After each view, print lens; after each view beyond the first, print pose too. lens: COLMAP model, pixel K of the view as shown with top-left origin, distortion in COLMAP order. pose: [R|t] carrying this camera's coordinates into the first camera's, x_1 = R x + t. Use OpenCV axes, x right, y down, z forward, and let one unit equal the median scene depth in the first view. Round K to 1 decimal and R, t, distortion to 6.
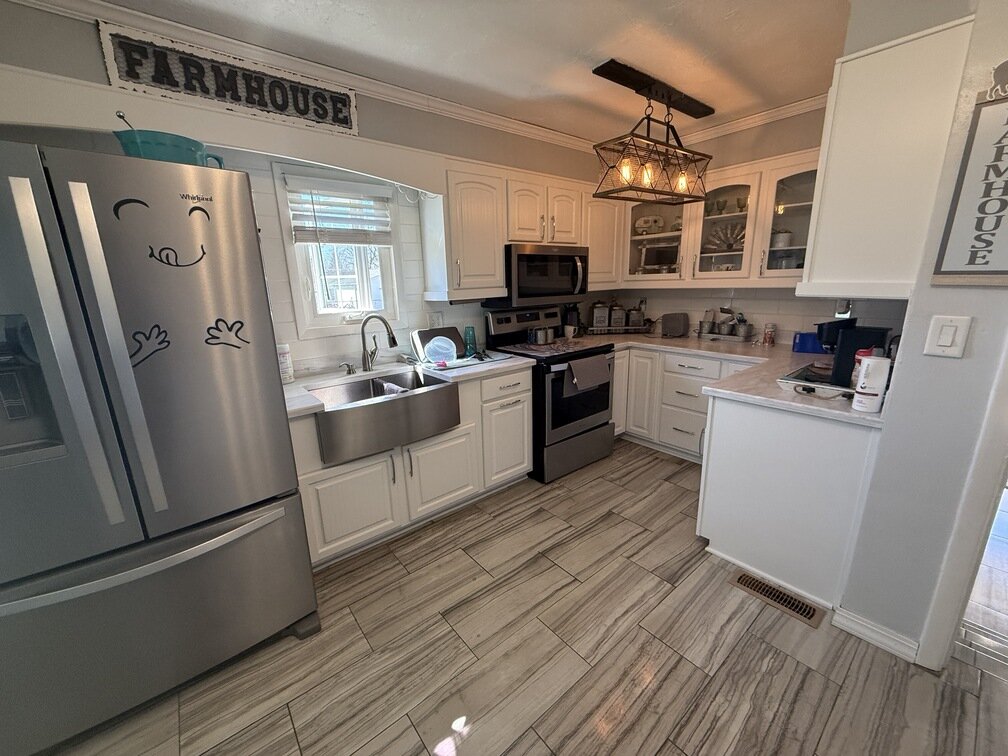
lens RADIAL K [[399.4, 0, 502.7], [0, 399.4, 377.8], [0, 0, 1]] dist [0.000555, 0.000073]
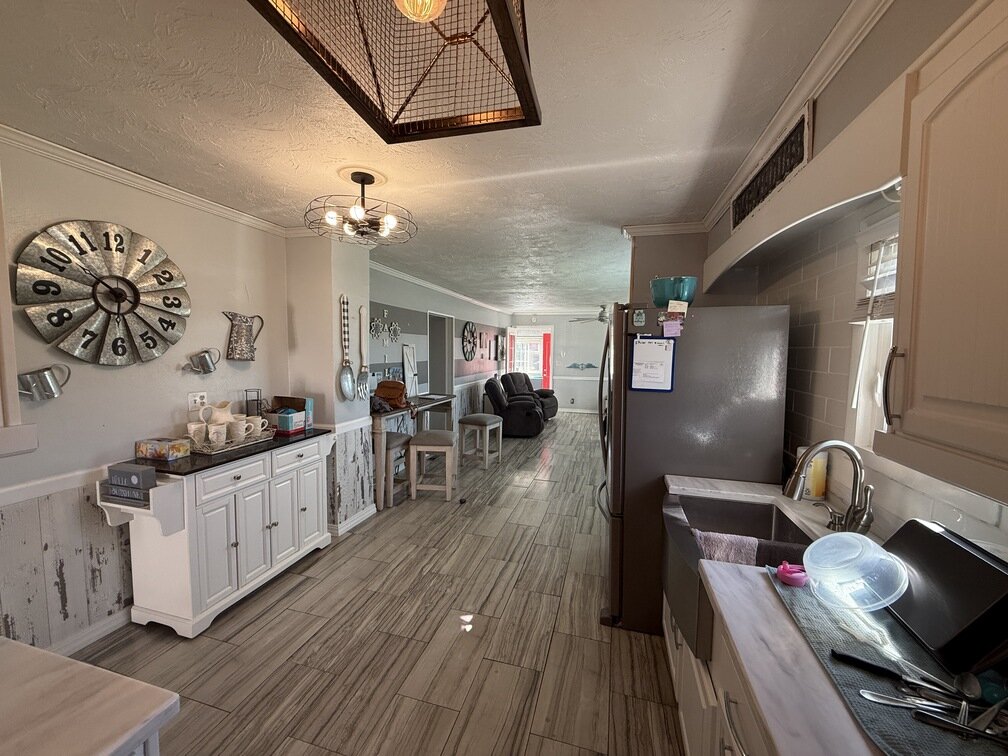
lens RADIAL K [[399.4, 0, 503.1], [0, 399.4, 374.8], [0, 0, 1]] dist [0.000555, 0.000073]
pose [[-0.816406, 0.057191, -0.574640, 0.562255], [-0.128529, 0.952129, 0.277364, -0.517233], [0.562994, 0.300300, -0.769973, 1.712215]]
